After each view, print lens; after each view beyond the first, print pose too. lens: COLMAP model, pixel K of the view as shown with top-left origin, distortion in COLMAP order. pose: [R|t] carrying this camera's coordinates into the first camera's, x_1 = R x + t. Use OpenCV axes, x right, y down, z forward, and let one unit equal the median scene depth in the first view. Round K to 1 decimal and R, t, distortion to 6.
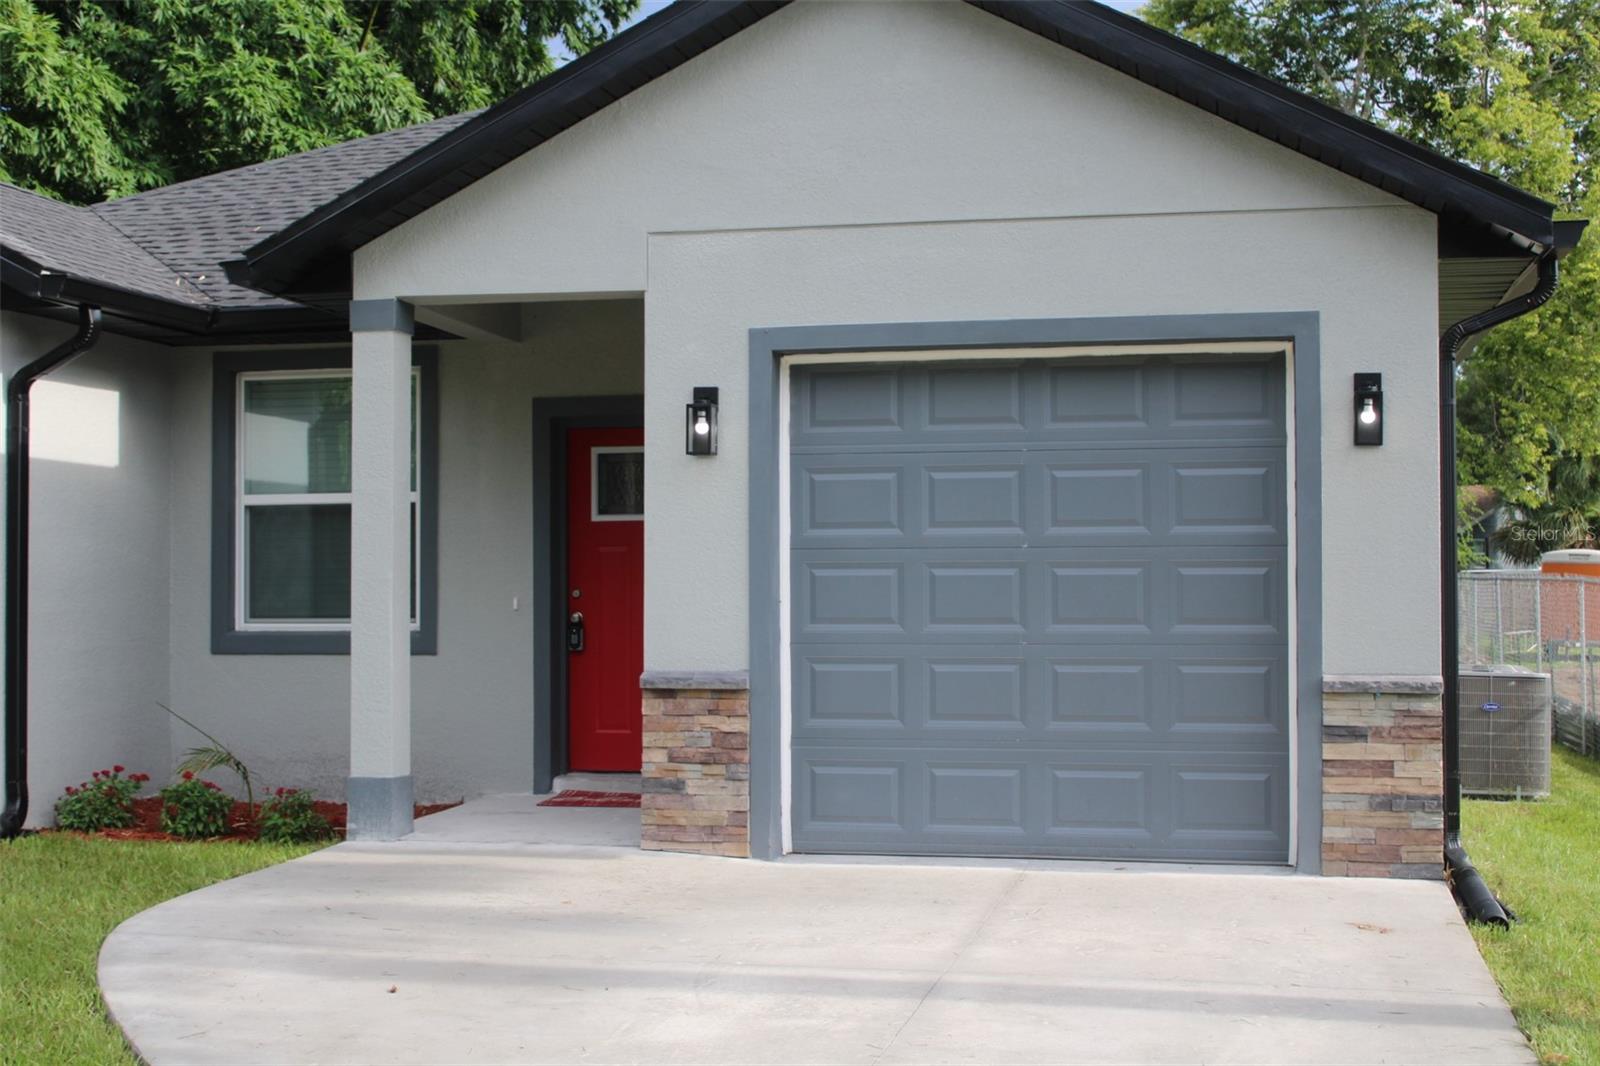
lens RADIAL K [[2103.0, 0, 791.0], [0, 2103.0, 528.7], [0, 0, 1]] dist [-0.038727, 0.000000]
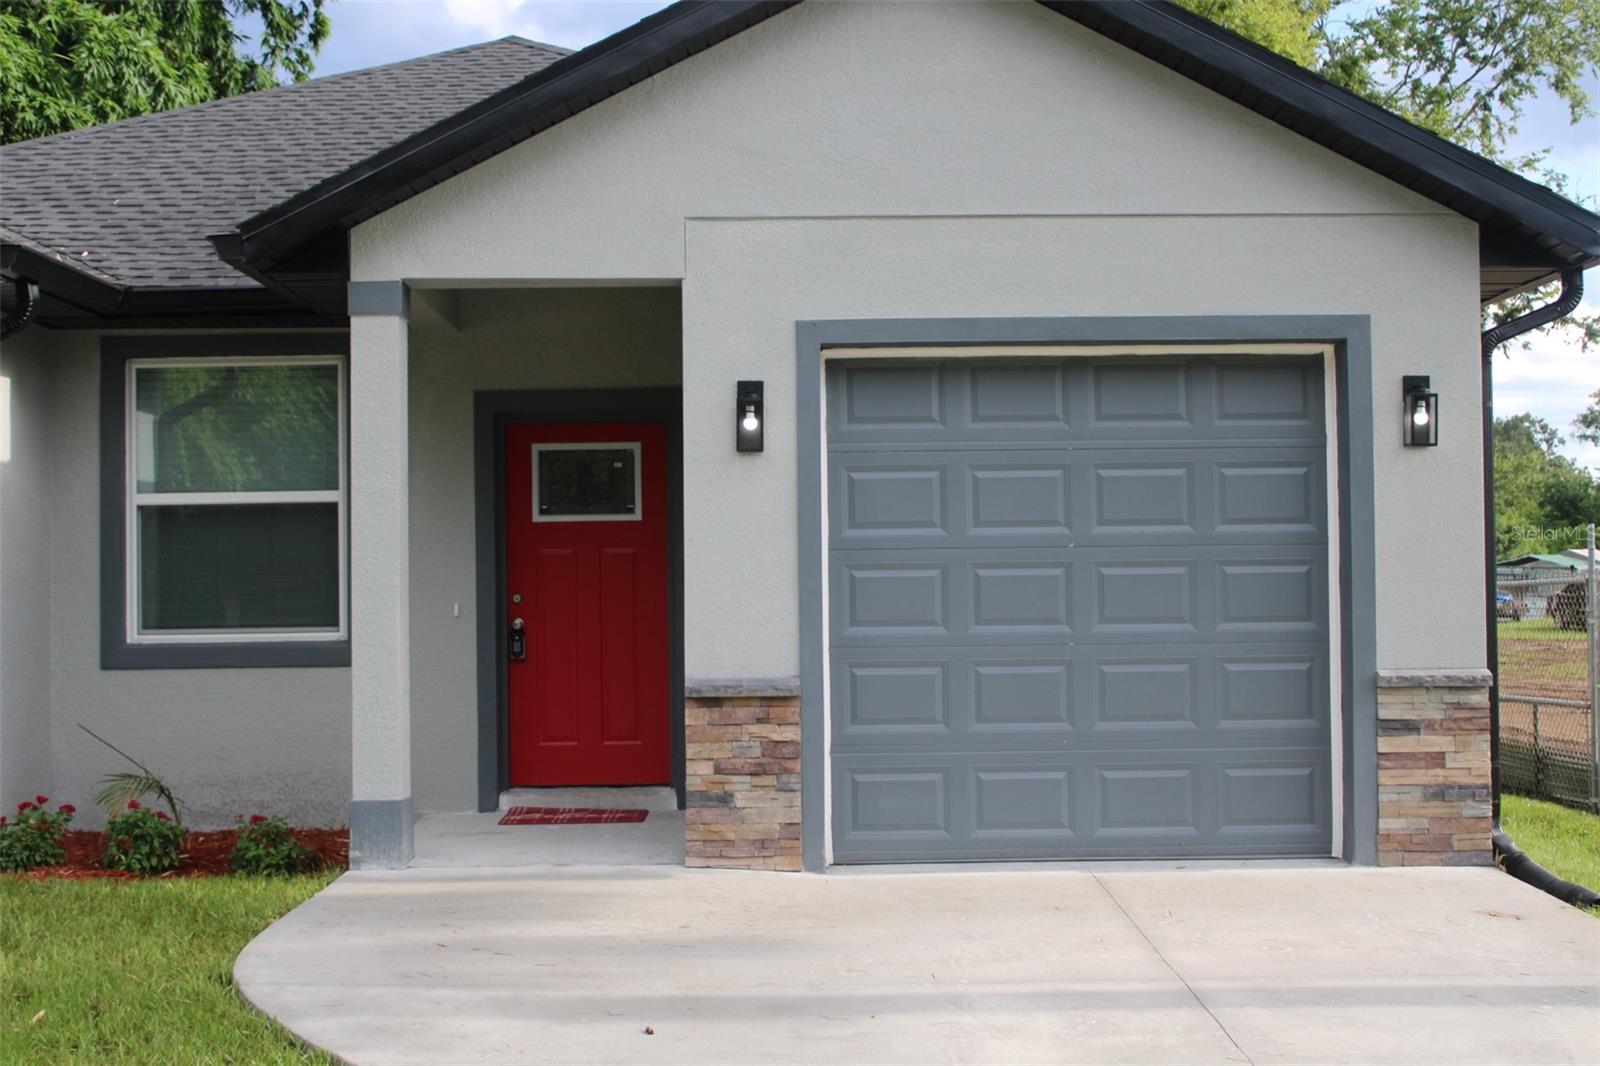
lens RADIAL K [[2103.0, 0, 804.2], [0, 2103.0, 527.6], [0, 0, 1]] dist [-0.038727, 0.000000]
pose [[0.973501, -0.002480, 0.228670, -0.235845], [0.002880, 0.999995, -0.001418, 0.000865], [-0.228665, 0.002039, 0.973503, 0.063724]]
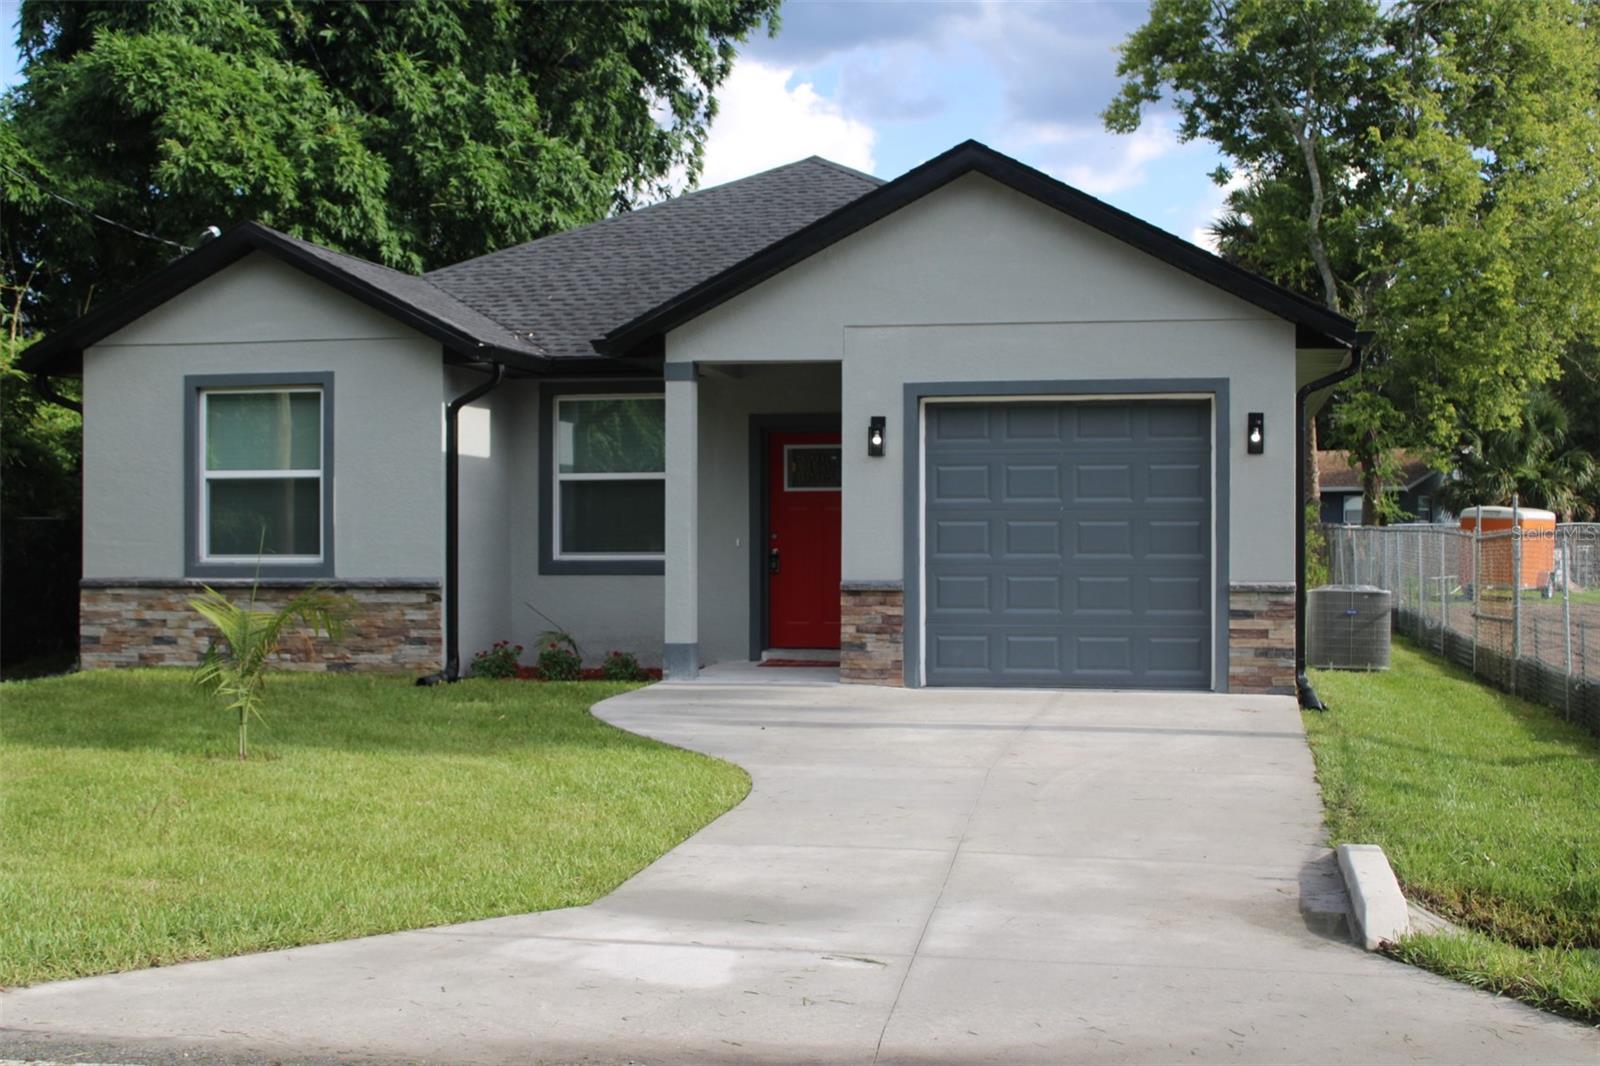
lens RADIAL K [[2103.0, 0, 799.3], [0, 2103.0, 524.0], [0, 0, 1]] dist [-0.038727, 0.000000]
pose [[0.999882, 0.002480, 0.015151, -0.131770], [-0.002791, 0.999786, 0.020496, -0.014129], [-0.015097, -0.020536, 0.999675, -0.733384]]
